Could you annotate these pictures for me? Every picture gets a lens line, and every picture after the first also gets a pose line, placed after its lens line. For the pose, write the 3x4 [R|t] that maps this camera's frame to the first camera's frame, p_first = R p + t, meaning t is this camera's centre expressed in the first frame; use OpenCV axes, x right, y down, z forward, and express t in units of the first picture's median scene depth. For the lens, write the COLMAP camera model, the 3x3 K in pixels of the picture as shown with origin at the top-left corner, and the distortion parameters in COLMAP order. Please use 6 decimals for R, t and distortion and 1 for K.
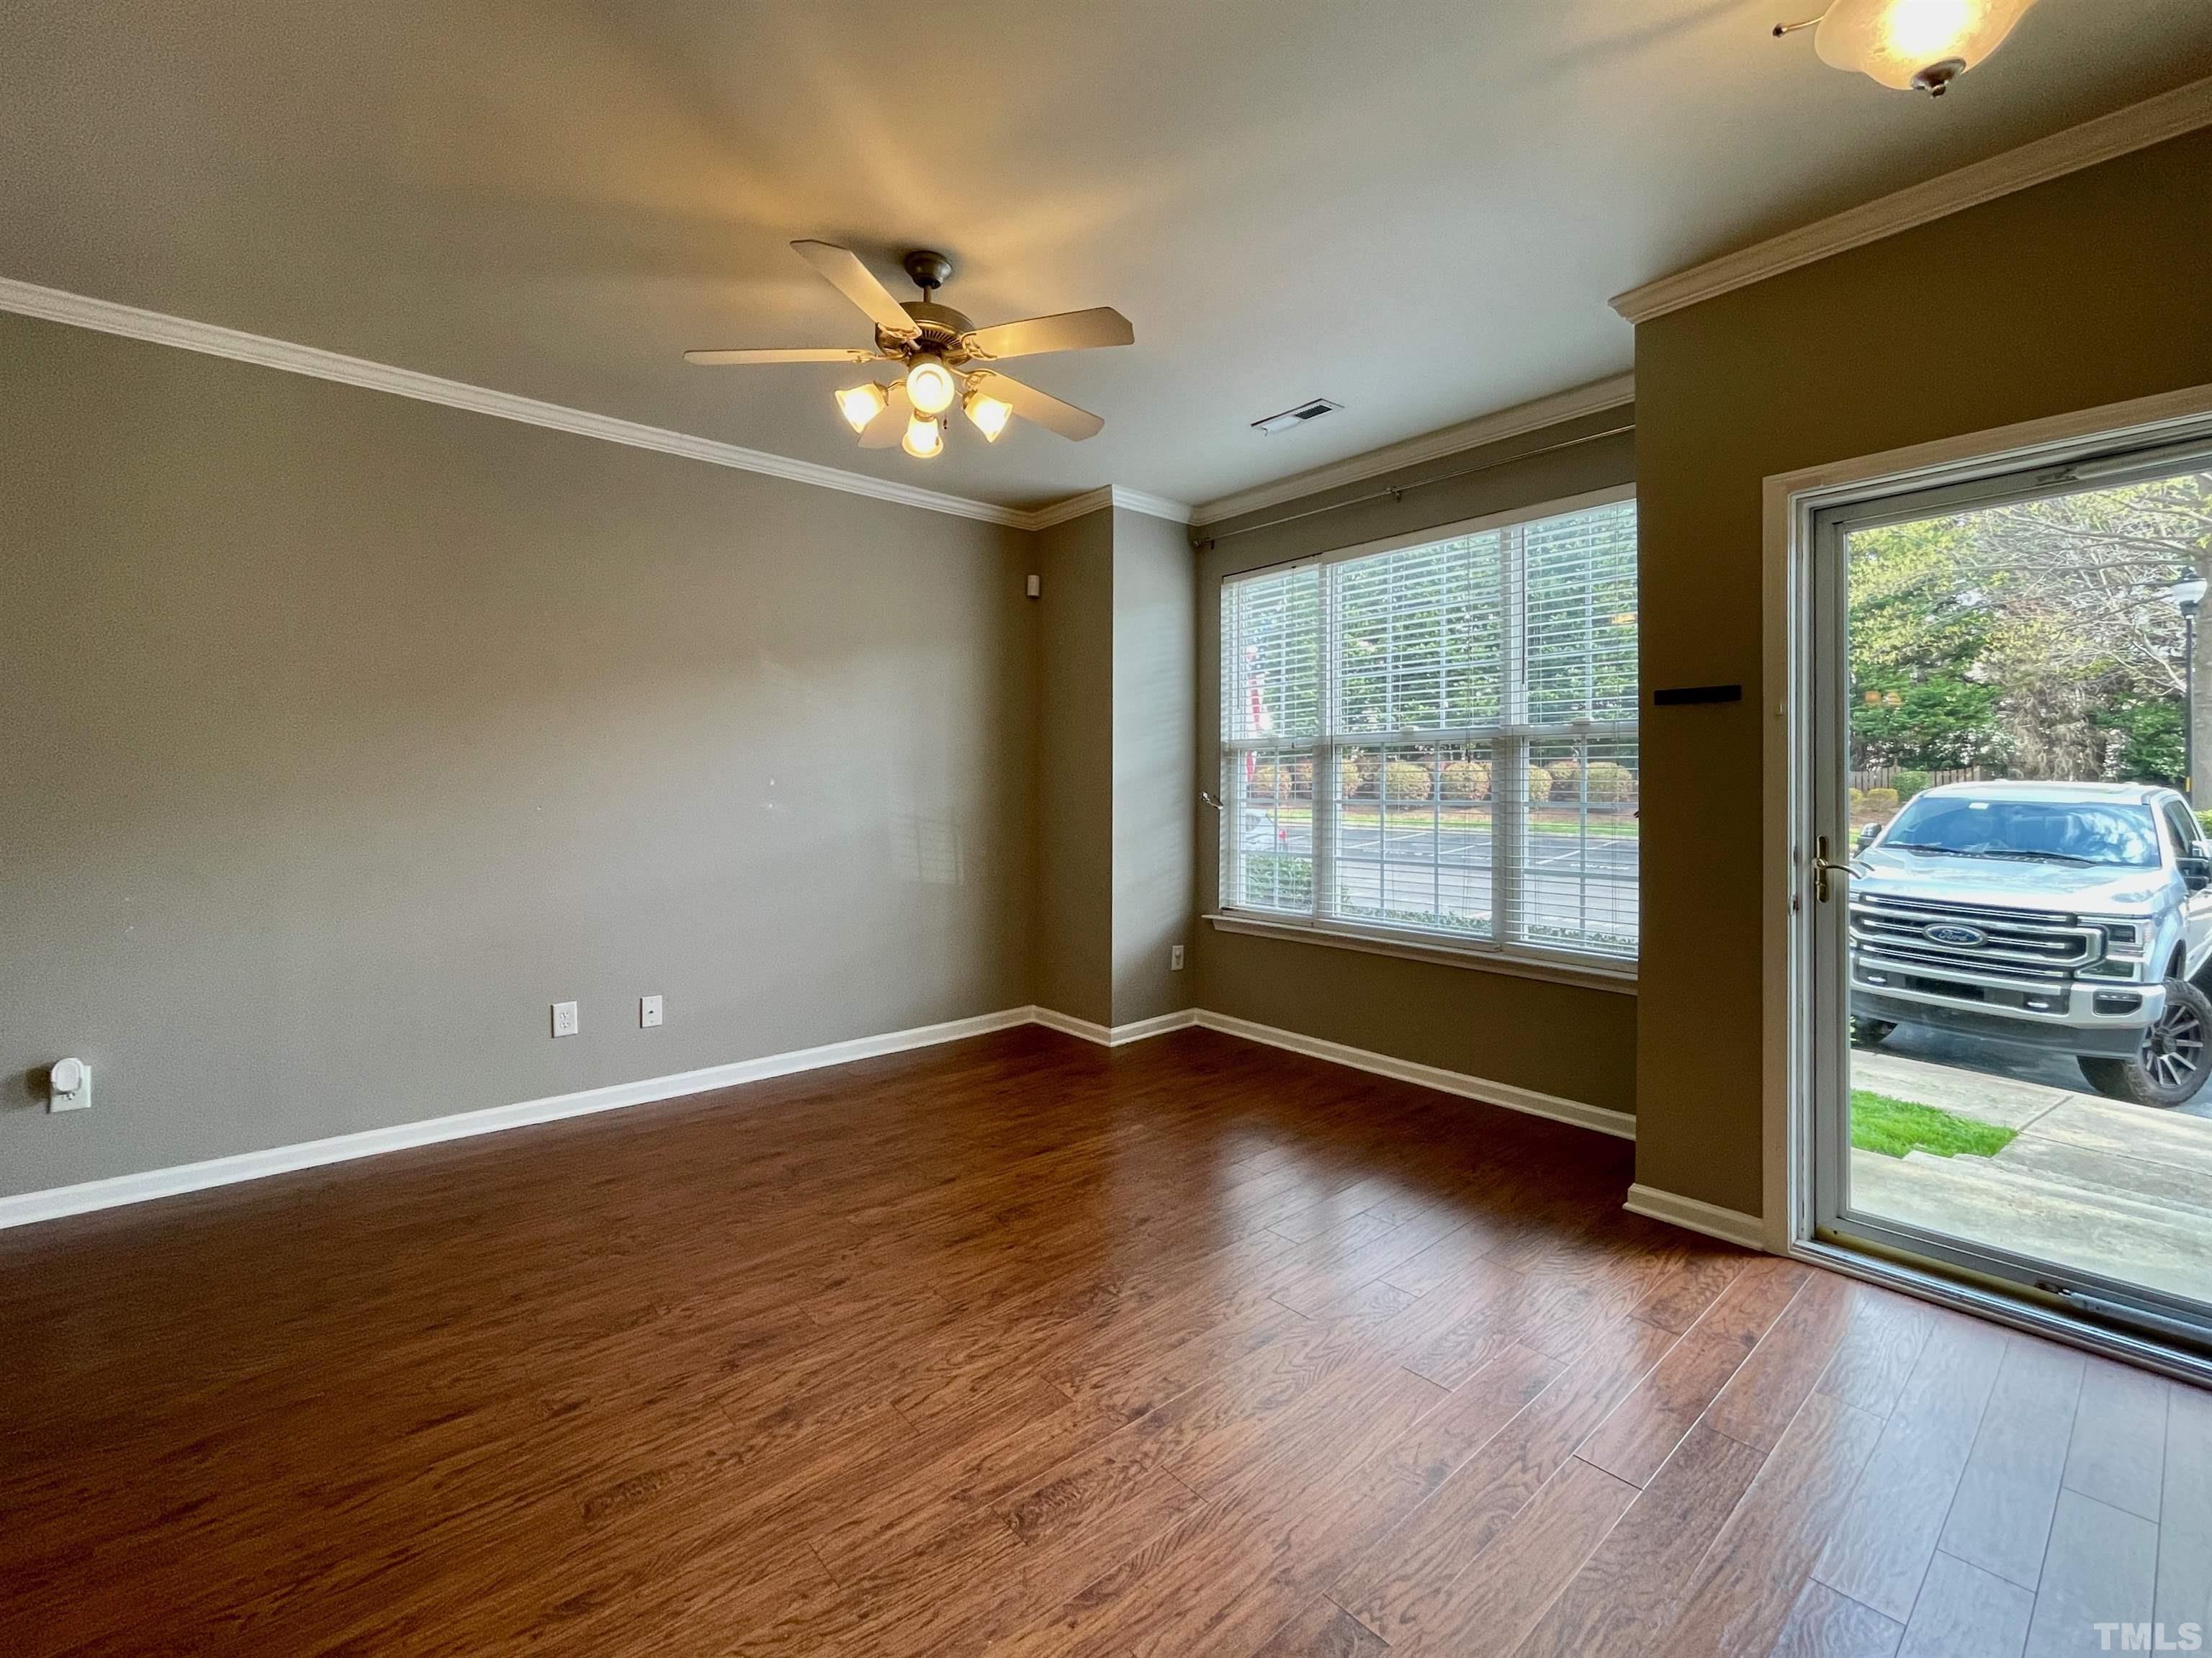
lens RADIAL K [[948.9, 0, 1105.7], [0, 948.9, 780.6], [0, 0, 1]] dist [-0.001174, -0.000671]
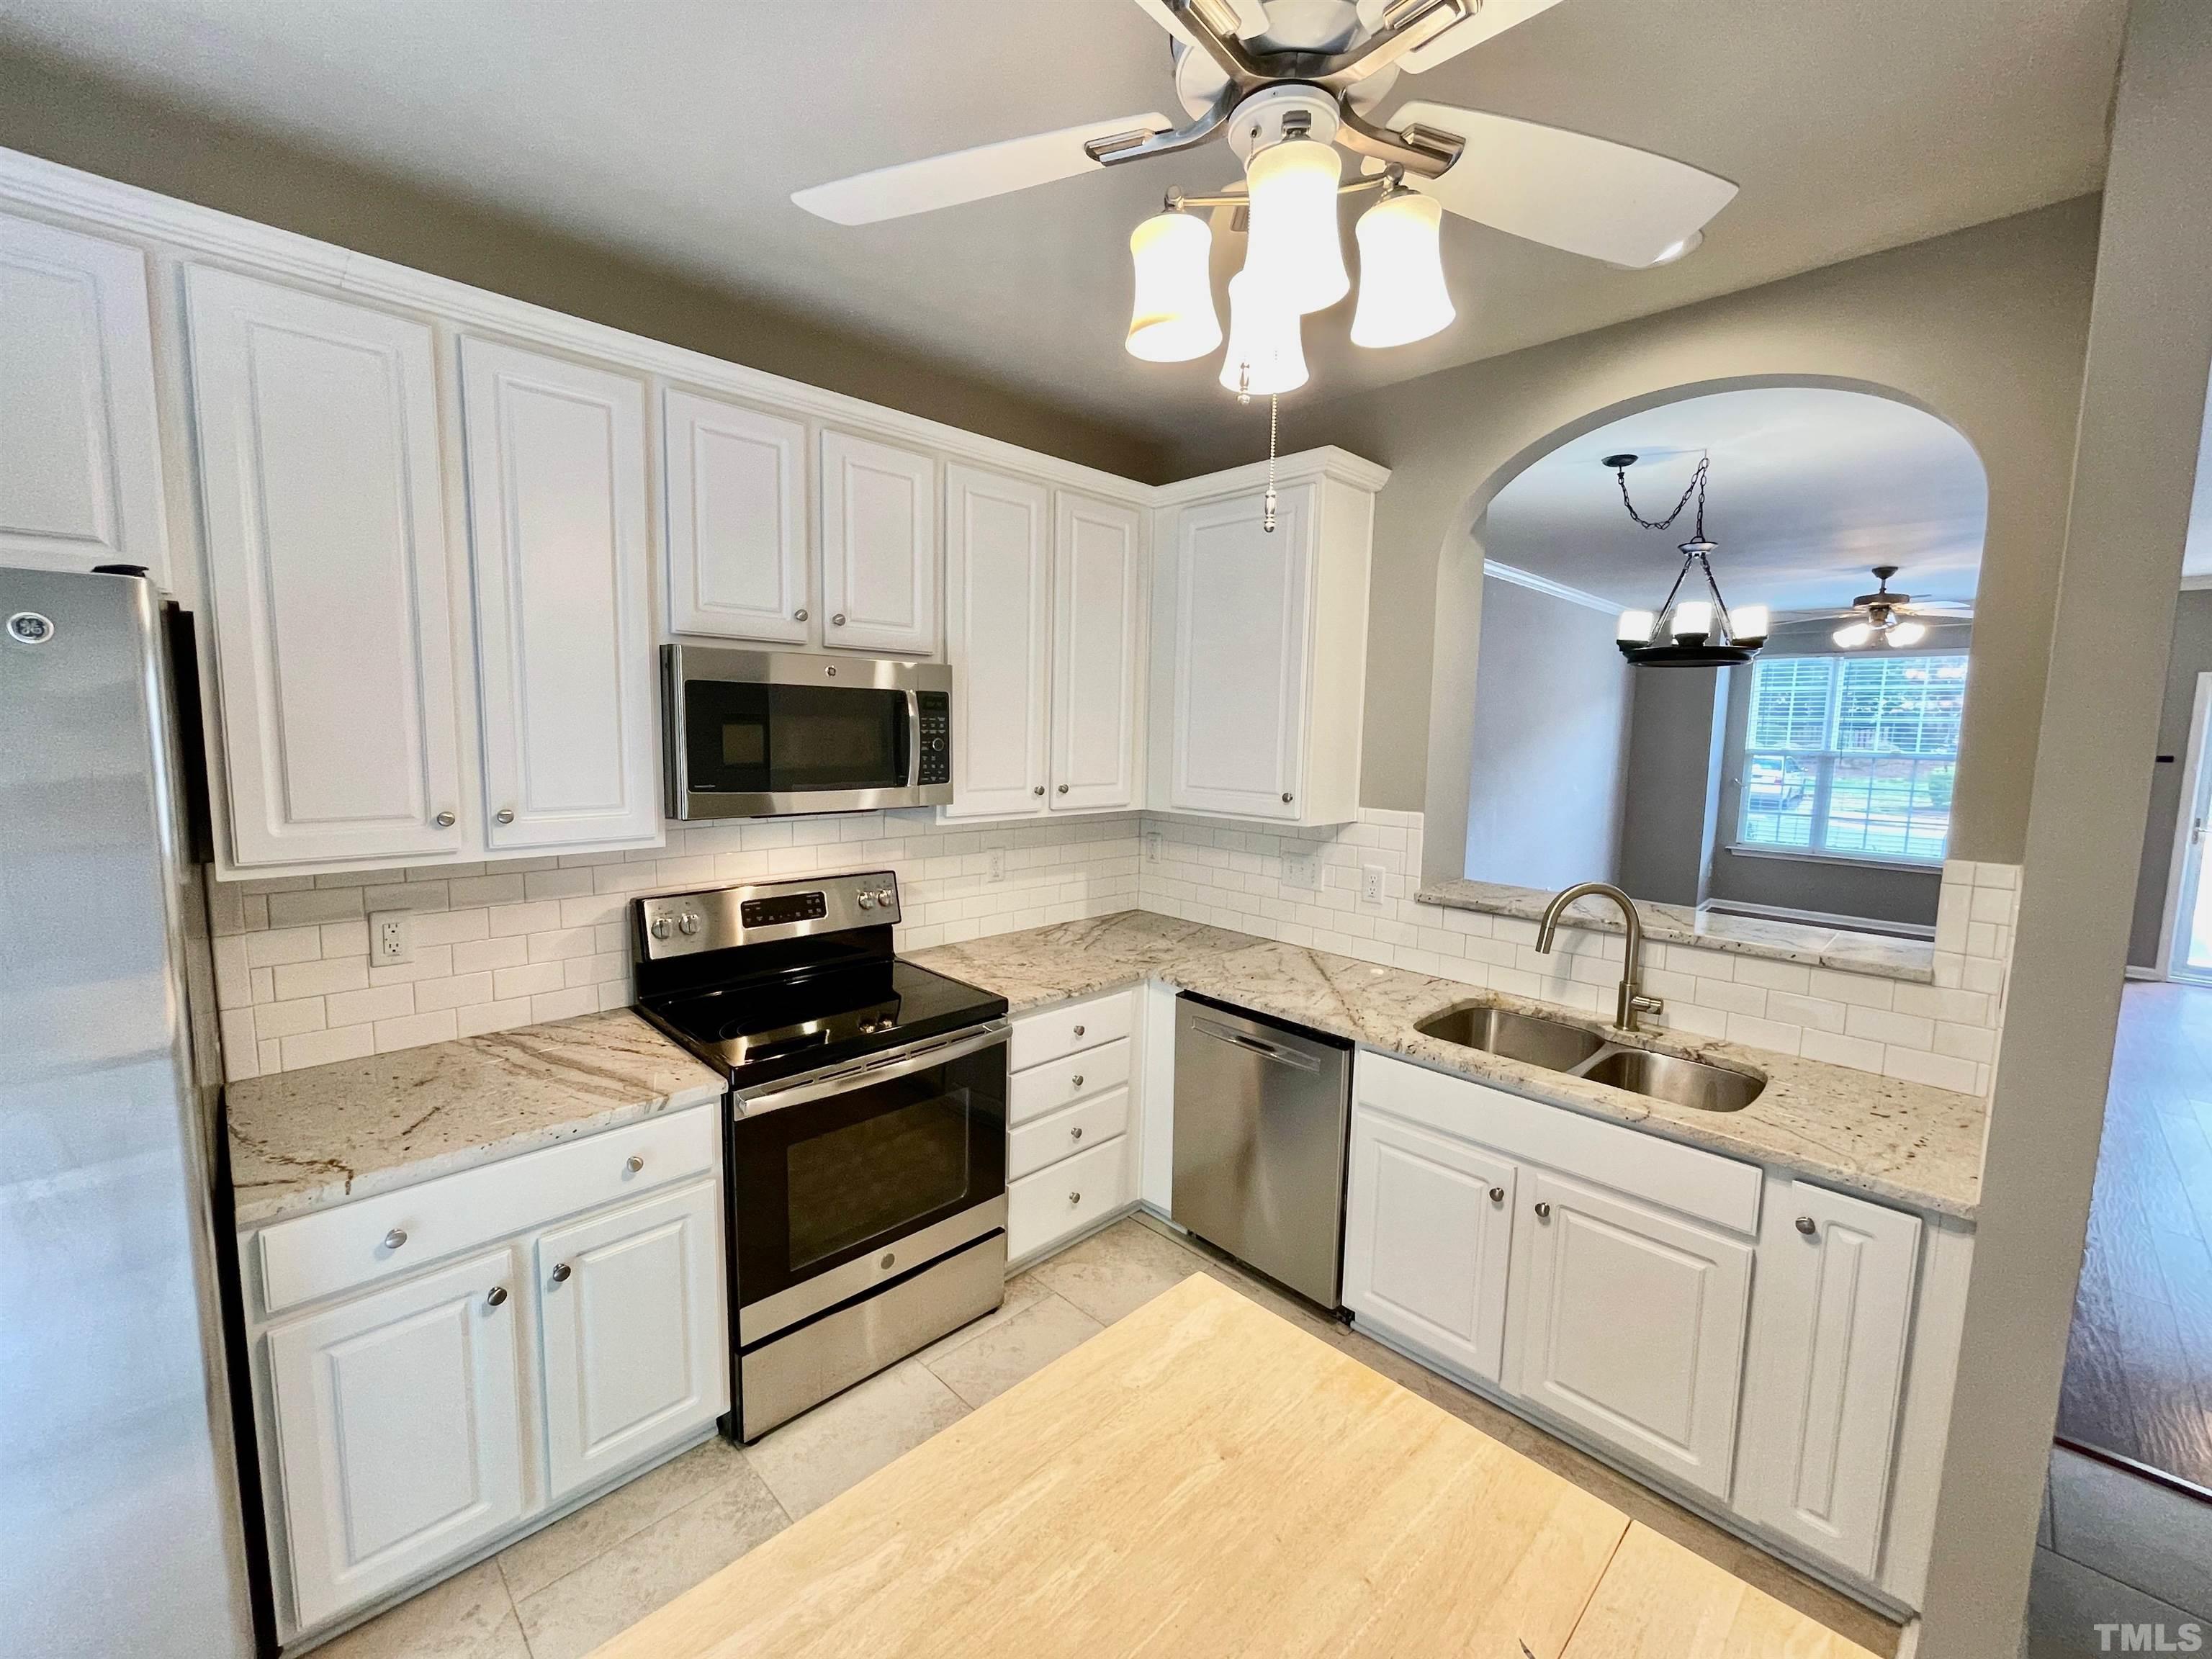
lens RADIAL K [[900.7, 0, 1101.9], [0, 900.7, 817.9], [0, 0, 1]] dist [-0.000652, 0.000364]
pose [[0.996763, 0.007910, 0.080004, -1.596813], [-0.017050, 0.993310, 0.114210, -0.113872], [-0.078565, -0.115204, 0.990230, -0.772843]]
